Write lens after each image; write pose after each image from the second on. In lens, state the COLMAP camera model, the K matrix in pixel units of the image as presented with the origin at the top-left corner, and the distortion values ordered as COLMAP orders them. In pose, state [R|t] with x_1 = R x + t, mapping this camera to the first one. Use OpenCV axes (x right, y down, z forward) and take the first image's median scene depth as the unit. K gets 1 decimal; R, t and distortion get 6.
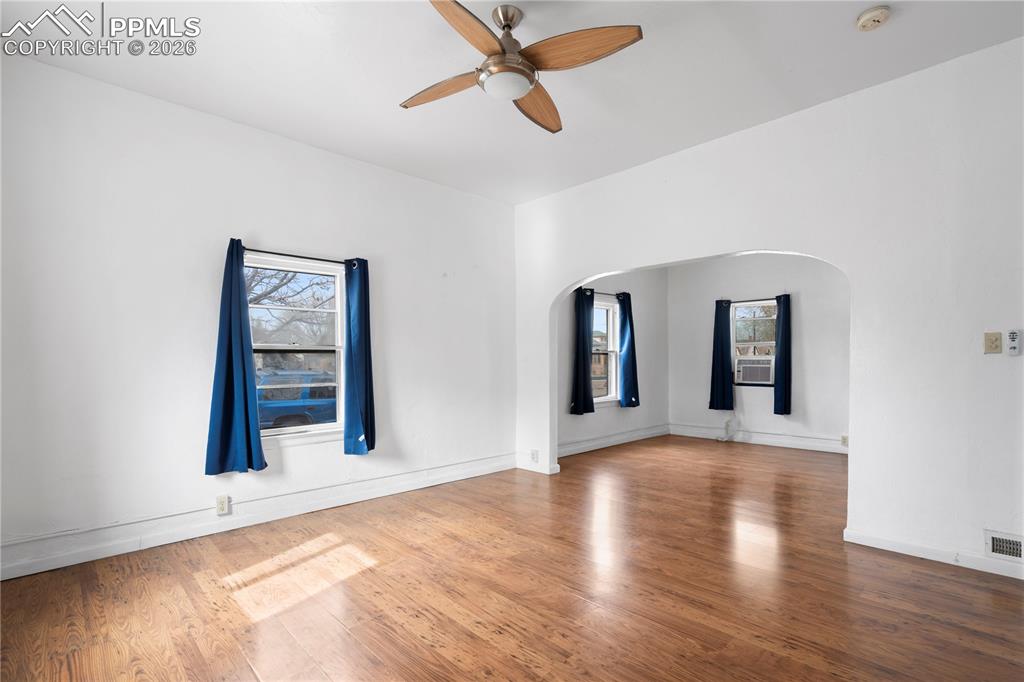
lens RADIAL K [[472.3, 0, 511.6], [0, 472.3, 363.0], [0, 0, 1]] dist [0.003457, 0.001632]
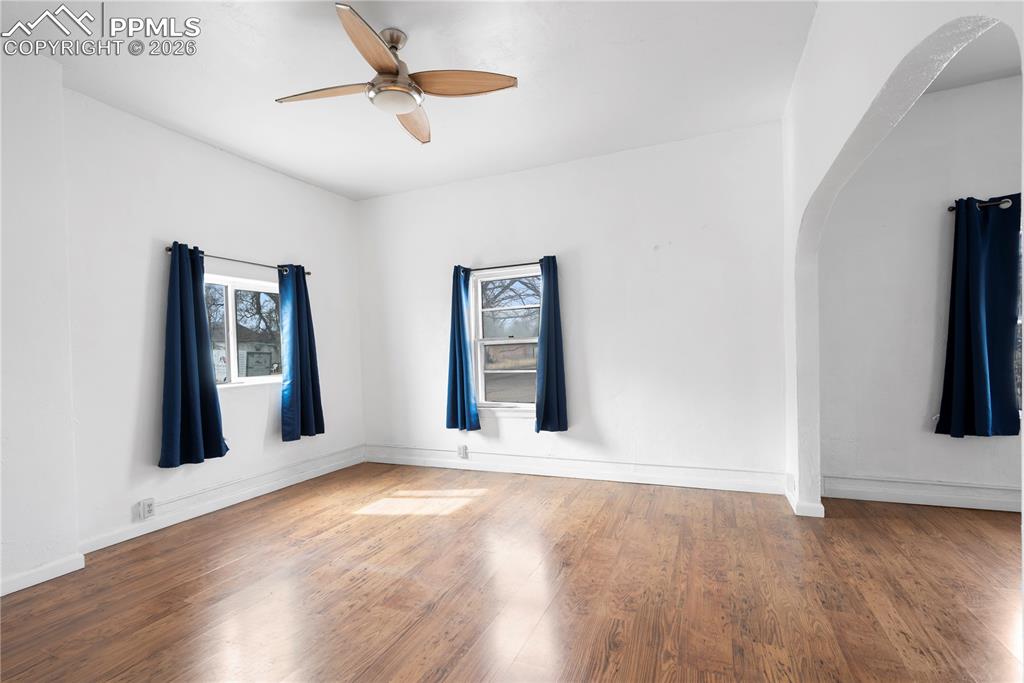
lens RADIAL K [[472.3, 0, 506.9], [0, 472.3, 358.1], [0, 0, 1]] dist [0.003457, 0.001632]
pose [[0.396355, 0.004563, -0.918086, 0.839729], [0.026645, 0.999509, 0.016471, -0.005500], [0.917710, -0.030991, 0.396039, 0.607978]]
